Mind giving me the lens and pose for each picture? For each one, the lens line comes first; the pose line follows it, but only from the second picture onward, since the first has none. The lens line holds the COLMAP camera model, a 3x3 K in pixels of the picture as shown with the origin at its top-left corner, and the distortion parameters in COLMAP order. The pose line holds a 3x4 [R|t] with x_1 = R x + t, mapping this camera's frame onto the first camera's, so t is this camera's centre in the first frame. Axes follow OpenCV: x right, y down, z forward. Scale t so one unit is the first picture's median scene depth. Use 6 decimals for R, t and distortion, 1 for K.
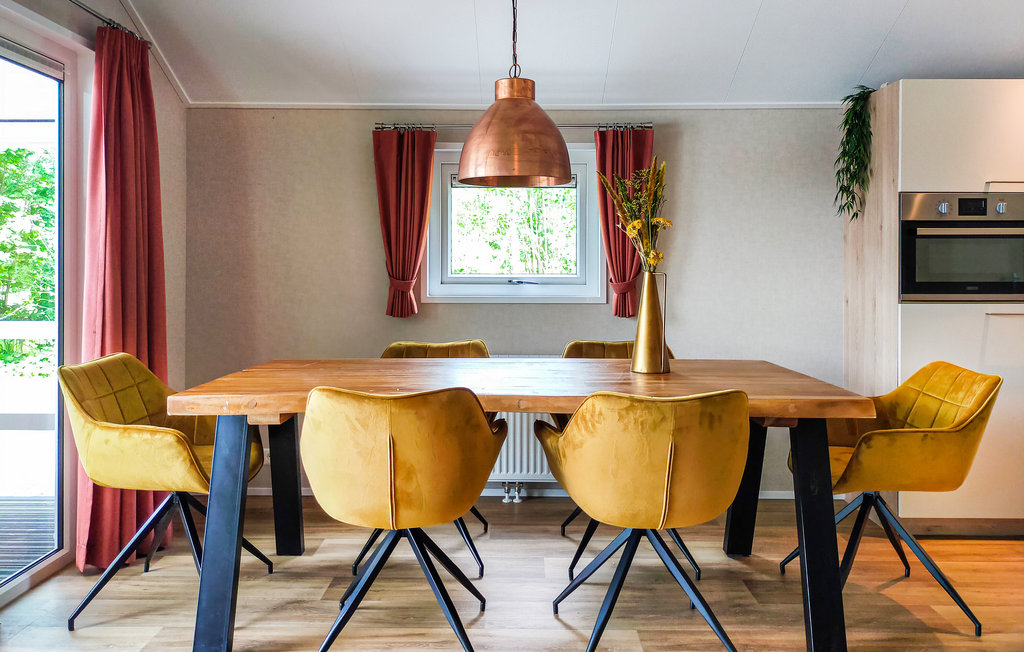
lens RADIAL K [[749.6, 0, 539.2], [0, 749.6, 276.3], [0, 0, 1]] dist [0.010832, 0.000909]
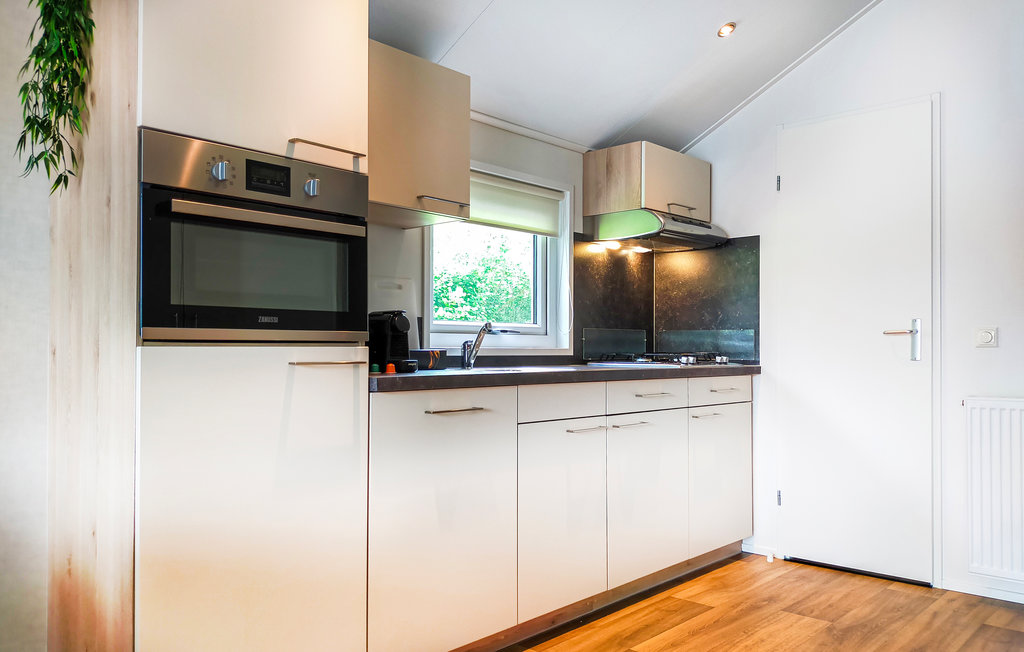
lens RADIAL K [[783.5, 0, 497.8], [0, 783.5, 330.3], [0, 0, 1]] dist [0.013153, -0.002856]
pose [[0.691033, 0.020185, 0.722541, 0.245429], [0.008755, 0.999303, -0.036291, 0.043628], [-0.722770, 0.031404, 0.690375, 0.427421]]
